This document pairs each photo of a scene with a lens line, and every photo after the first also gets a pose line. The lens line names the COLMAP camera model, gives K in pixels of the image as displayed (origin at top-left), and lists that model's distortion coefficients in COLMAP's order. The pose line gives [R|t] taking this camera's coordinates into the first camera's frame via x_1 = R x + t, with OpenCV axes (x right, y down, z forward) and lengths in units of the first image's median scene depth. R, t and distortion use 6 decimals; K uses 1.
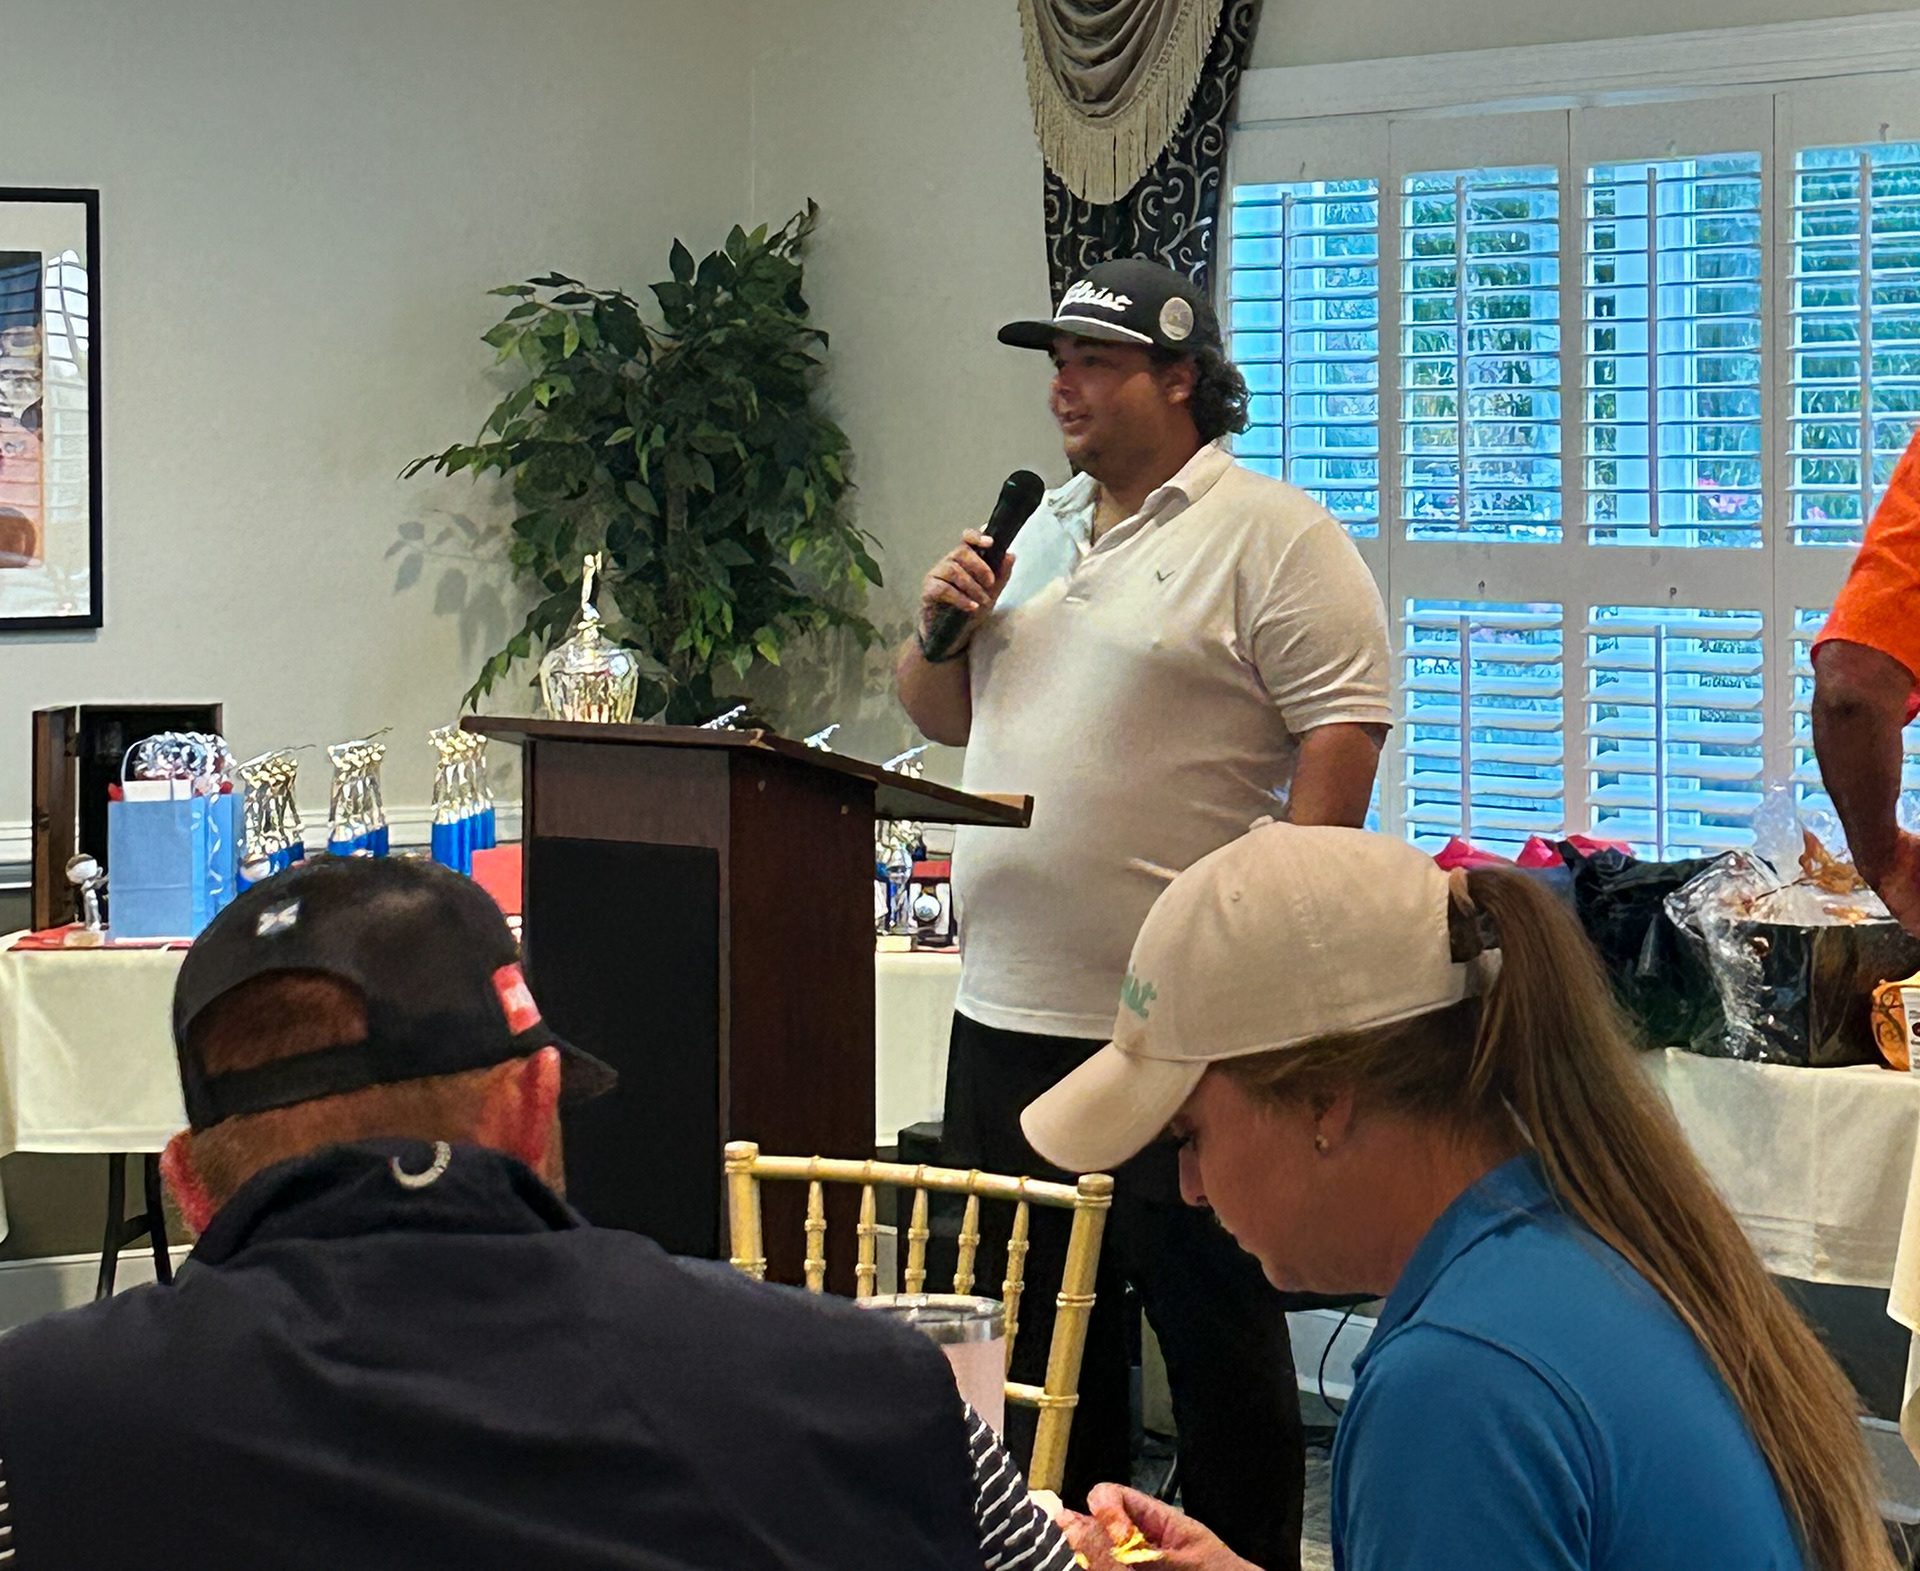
lens RADIAL K [[4947.5, 0, 959.3], [0, 4947.5, 786.0], [0, 0, 1]] dist [0.095809, 0.000000]
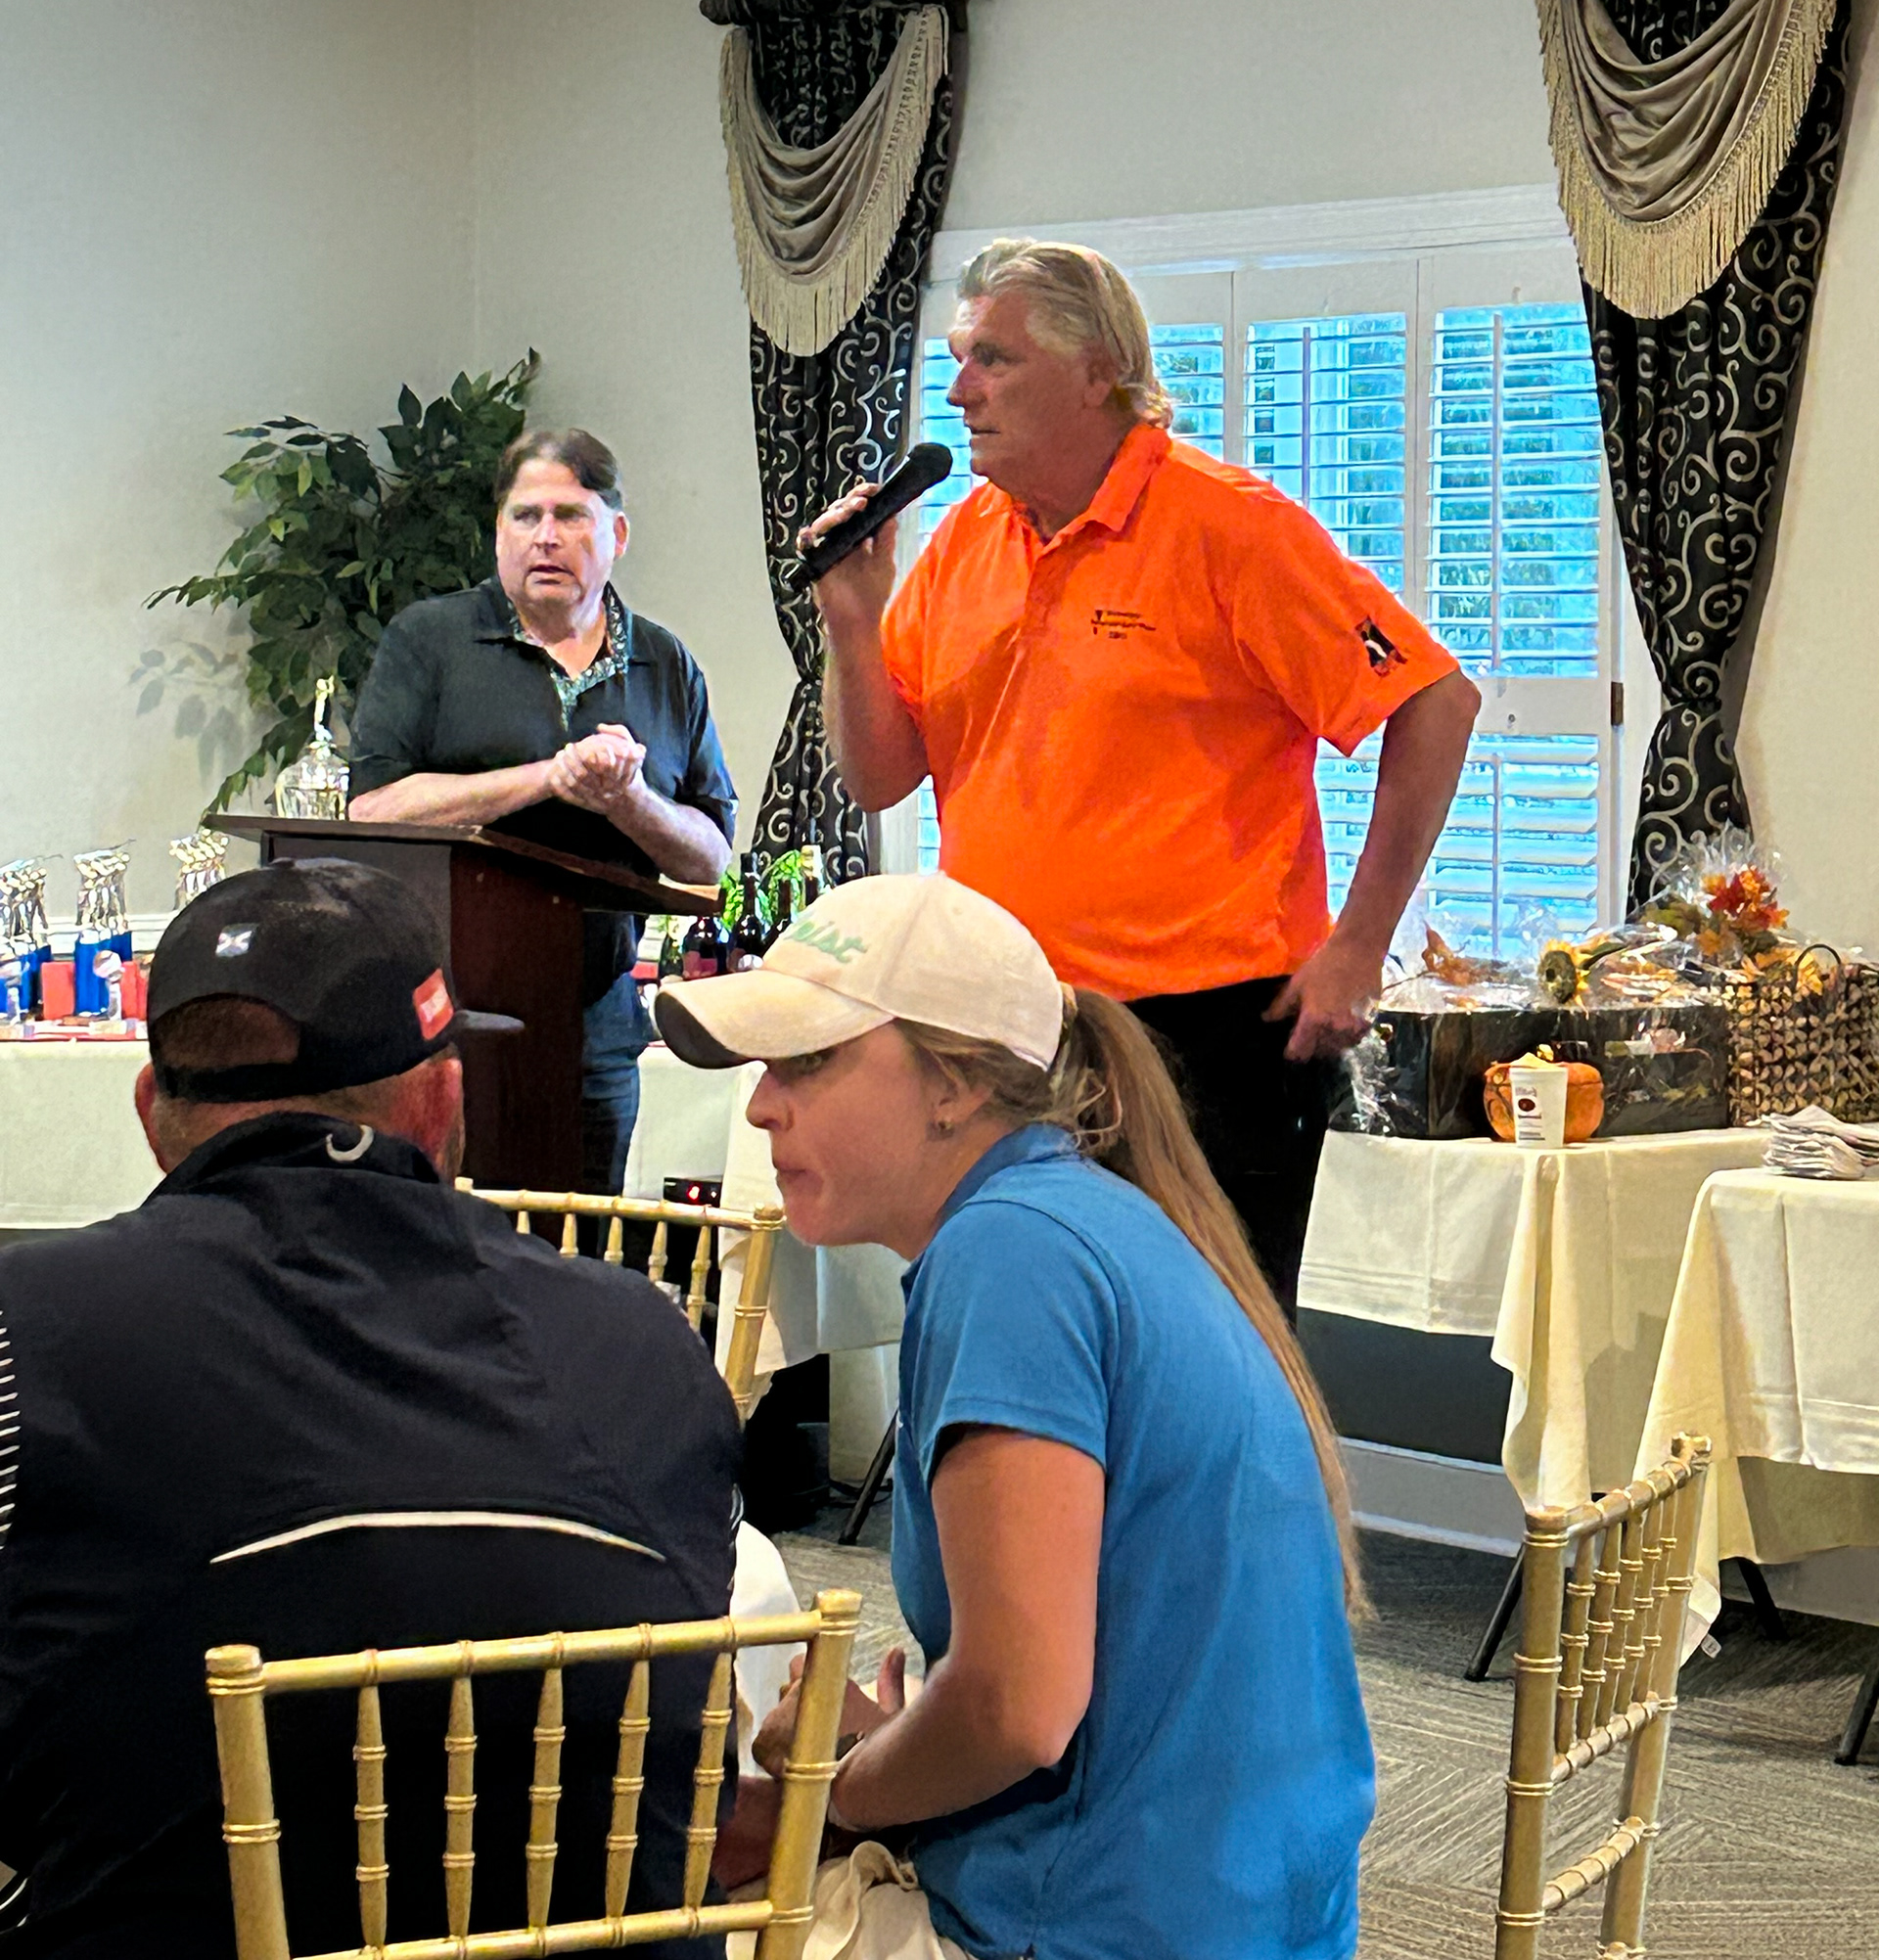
lens RADIAL K [[5444.2, 0, 940.9], [0, 5444.2, 978.8], [0, 0, 1]] dist [0.192416, 0.000000]
pose [[0.999213, 0.003169, 0.039533, 0.012346], [-0.002999, 0.999986, -0.004377, 0.022563], [-0.039546, 0.004255, 0.999209, -0.182035]]
